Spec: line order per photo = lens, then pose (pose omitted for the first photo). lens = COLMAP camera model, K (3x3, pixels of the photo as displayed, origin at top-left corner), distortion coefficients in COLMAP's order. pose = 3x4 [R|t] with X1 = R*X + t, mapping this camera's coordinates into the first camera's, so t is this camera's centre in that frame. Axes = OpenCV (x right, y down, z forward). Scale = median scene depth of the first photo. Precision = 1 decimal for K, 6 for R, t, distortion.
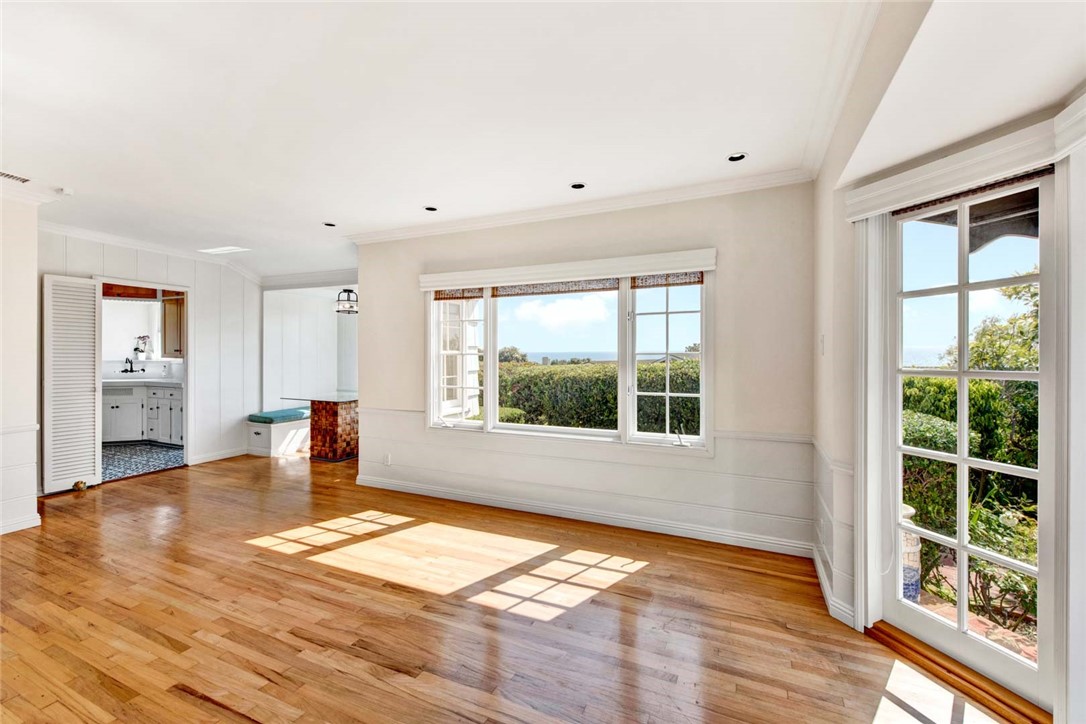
lens RADIAL K [[453.1, 0, 542.5], [0, 453.1, 361.3], [0, 0, 1]] dist [-0.000193, -0.000076]
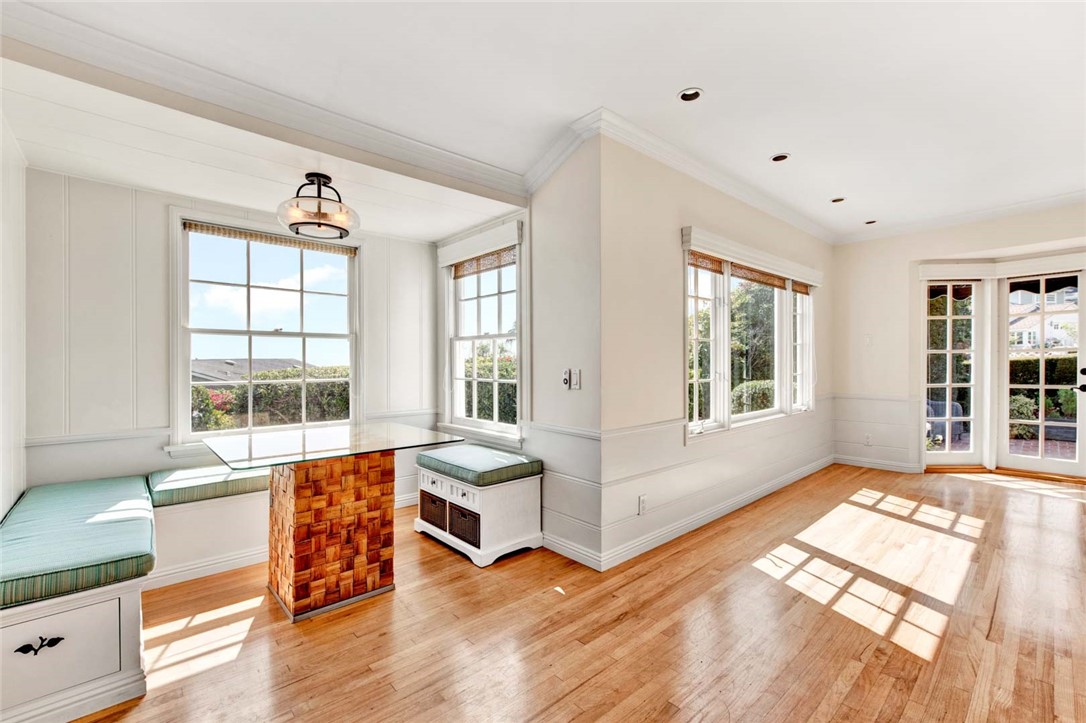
lens RADIAL K [[462.5, 0, 542.8], [0, 462.5, 358.6], [0, 0, 1]] dist [-0.002058, 0.000082]
pose [[0.392609, -0.019124, 0.919507, -1.219479], [-0.001508, 0.999769, 0.021437, -0.002903], [-0.919704, -0.009803, 0.392489, 1.077160]]
